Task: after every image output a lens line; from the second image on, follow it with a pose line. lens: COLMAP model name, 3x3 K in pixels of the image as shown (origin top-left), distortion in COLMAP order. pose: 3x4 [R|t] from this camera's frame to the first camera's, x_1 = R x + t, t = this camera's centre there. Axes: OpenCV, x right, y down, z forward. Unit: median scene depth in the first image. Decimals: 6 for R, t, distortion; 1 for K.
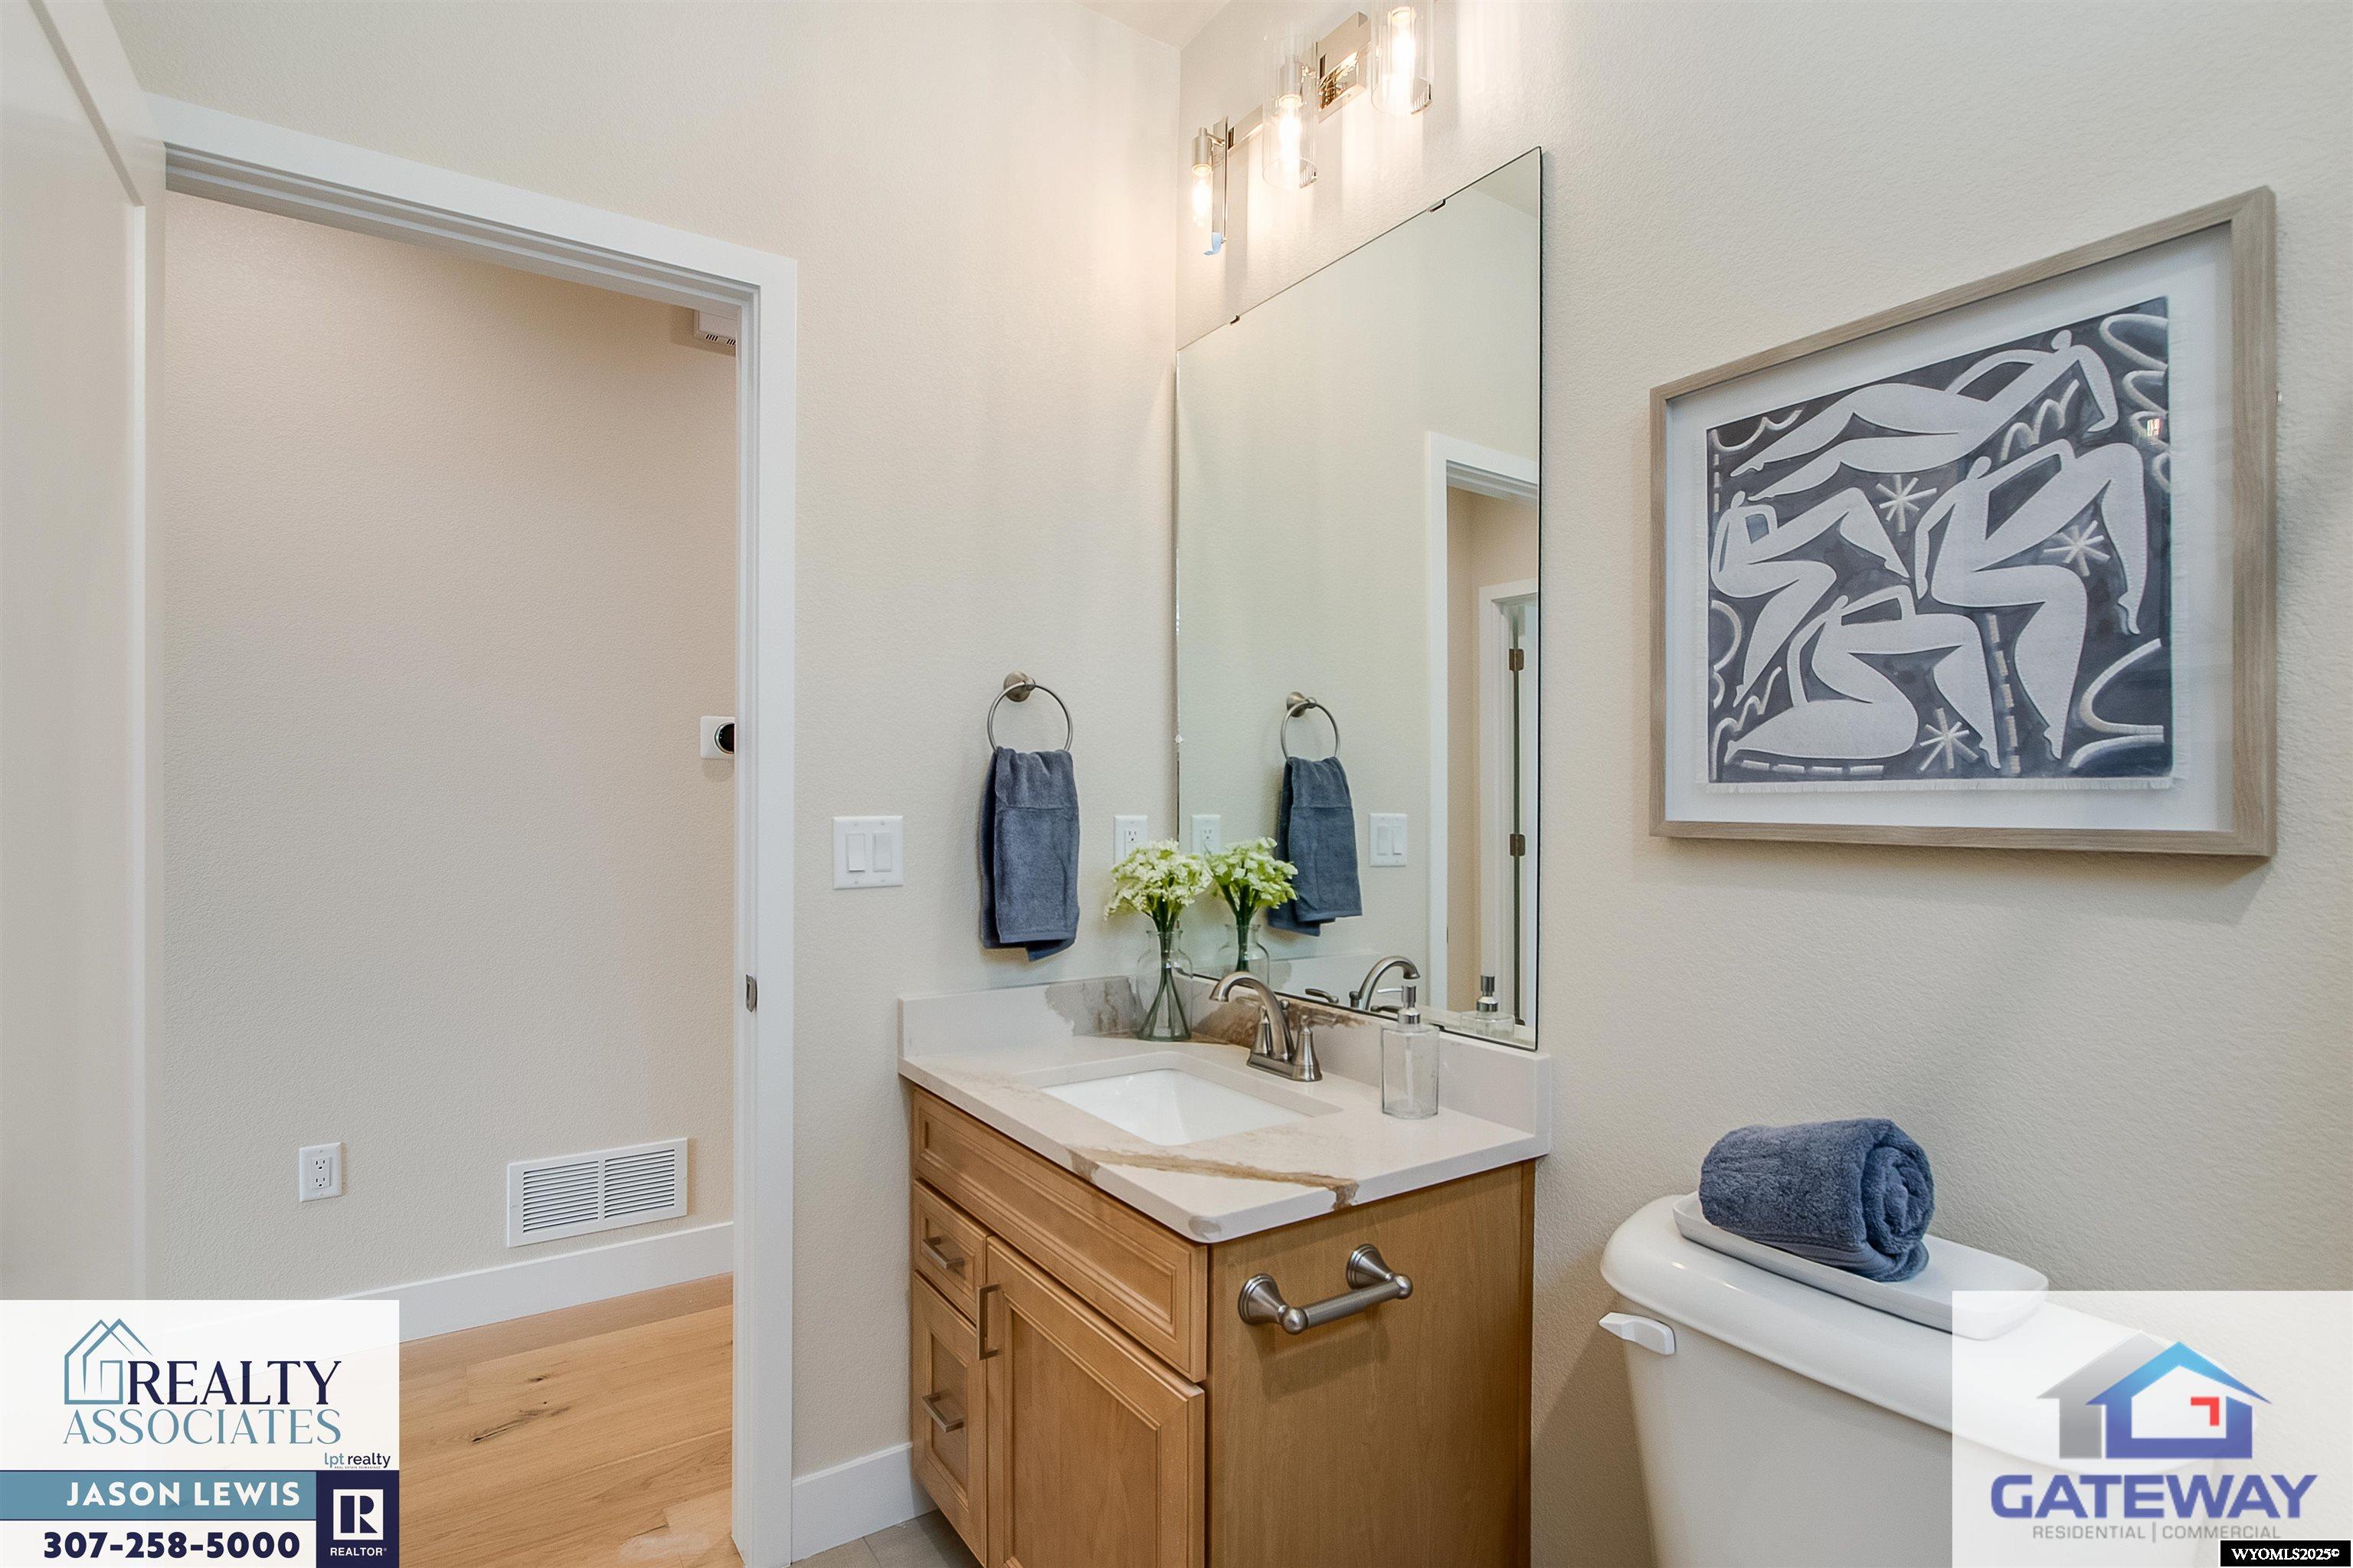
lens RADIAL K [[1106.1, 0, 1173.8], [0, 1106.1, 804.8], [0, 0, 1]] dist [-0.009673, 0.000533]
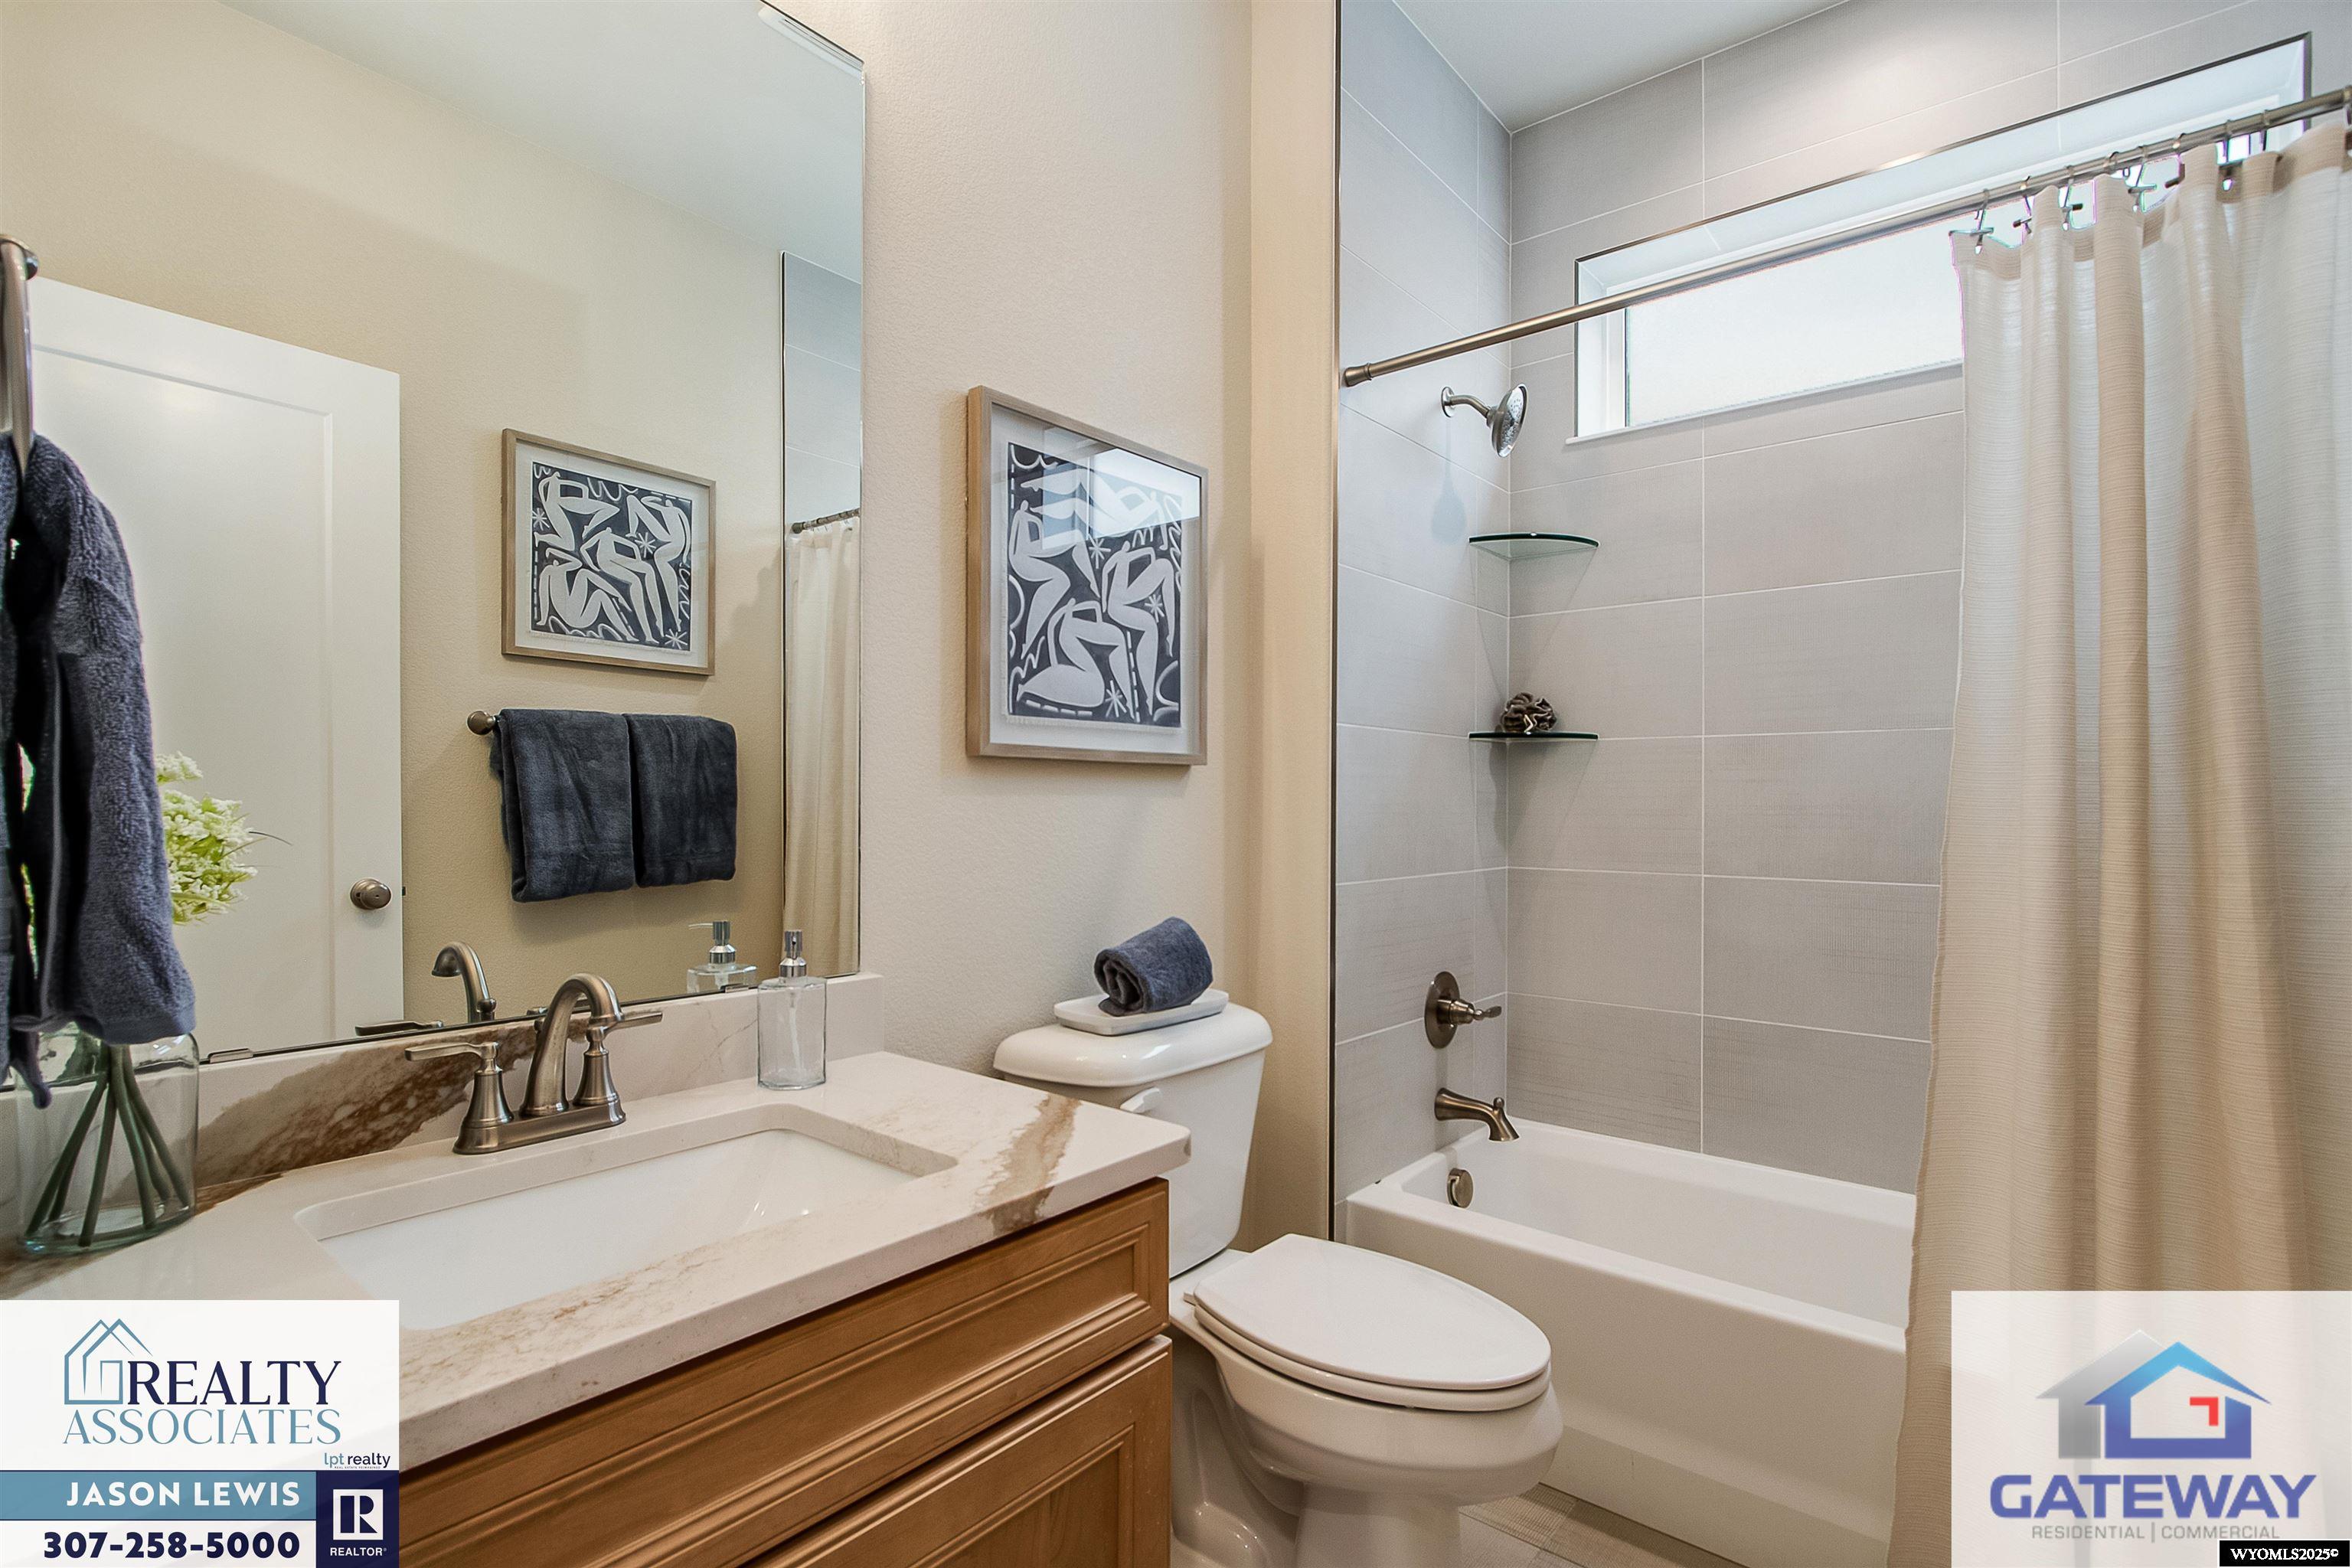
lens RADIAL K [[1114.2, 0, 1176.1], [0, 1114.2, 776.0], [0, 0, 1]] dist [-0.000800, 0.000021]
pose [[-0.272081, 0.007158, 0.962248, -0.916640], [-0.008071, 0.999920, -0.009721, 0.070184], [-0.962240, -0.010411, -0.272002, 1.288145]]
